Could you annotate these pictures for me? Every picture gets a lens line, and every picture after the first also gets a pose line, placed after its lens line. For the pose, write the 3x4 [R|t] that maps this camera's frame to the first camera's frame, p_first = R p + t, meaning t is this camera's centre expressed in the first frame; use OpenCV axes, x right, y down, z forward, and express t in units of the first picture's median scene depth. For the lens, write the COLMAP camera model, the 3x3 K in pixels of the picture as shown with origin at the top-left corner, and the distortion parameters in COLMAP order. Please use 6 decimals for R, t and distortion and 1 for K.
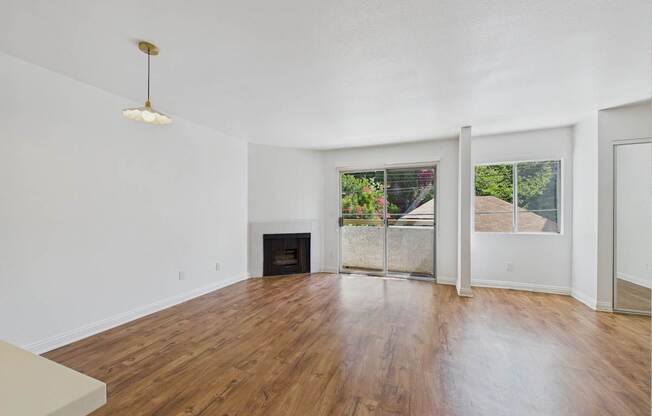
lens RADIAL K [[262.5, 0, 321.8], [0, 262.5, 211.1], [0, 0, 1]] dist [0.002778, -0.000177]
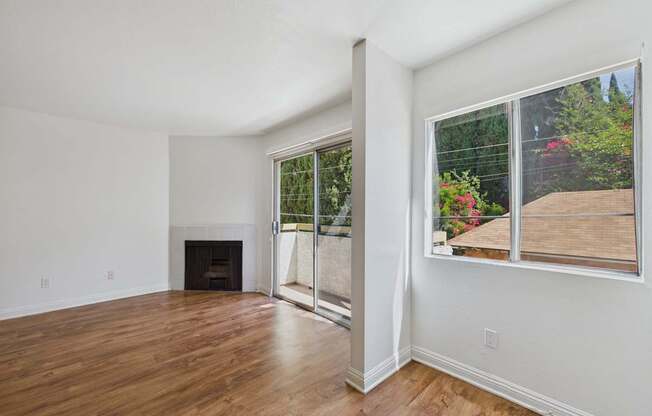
lens RADIAL K [[262.5, 0, 320.0], [0, 262.5, 211.5], [0, 0, 1]] dist [0.002778, -0.000177]
pose [[0.910204, -0.003867, -0.414143, 0.626856], [0.001383, 0.999979, -0.006298, -0.000189], [0.414159, 0.005160, 0.910190, 0.475412]]
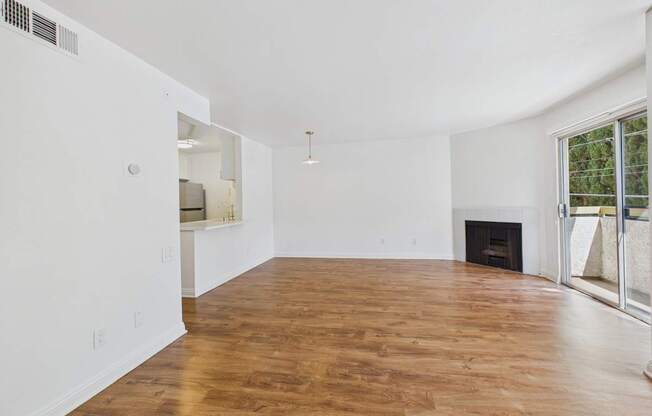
lens RADIAL K [[262.5, 0, 331.1], [0, 262.5, 199.7], [0, 0, 1]] dist [0.002778, -0.000177]
pose [[0.204341, -0.010881, -0.978839, 0.797182], [0.027515, 0.999607, -0.005367, -0.001646], [0.978513, -0.025836, 0.204560, 0.329125]]
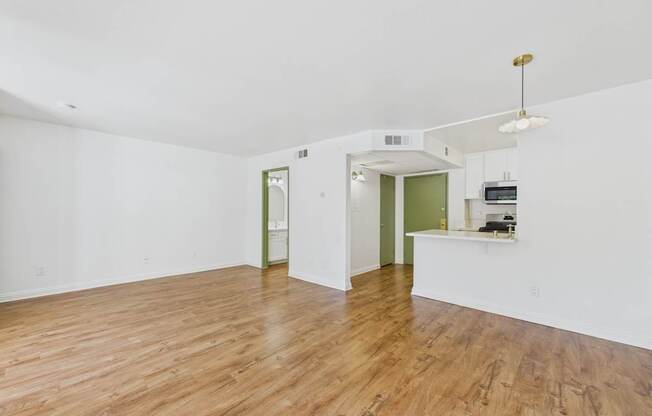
lens RADIAL K [[262.5, 0, 324.3], [0, 262.5, 209.1], [0, 0, 1]] dist [0.002778, -0.000177]
pose [[-0.943112, -0.003553, 0.332455, -0.124941], [-0.008483, 0.999875, -0.013378, -0.001204], [-0.332366, -0.015437, -0.943024, 1.077451]]
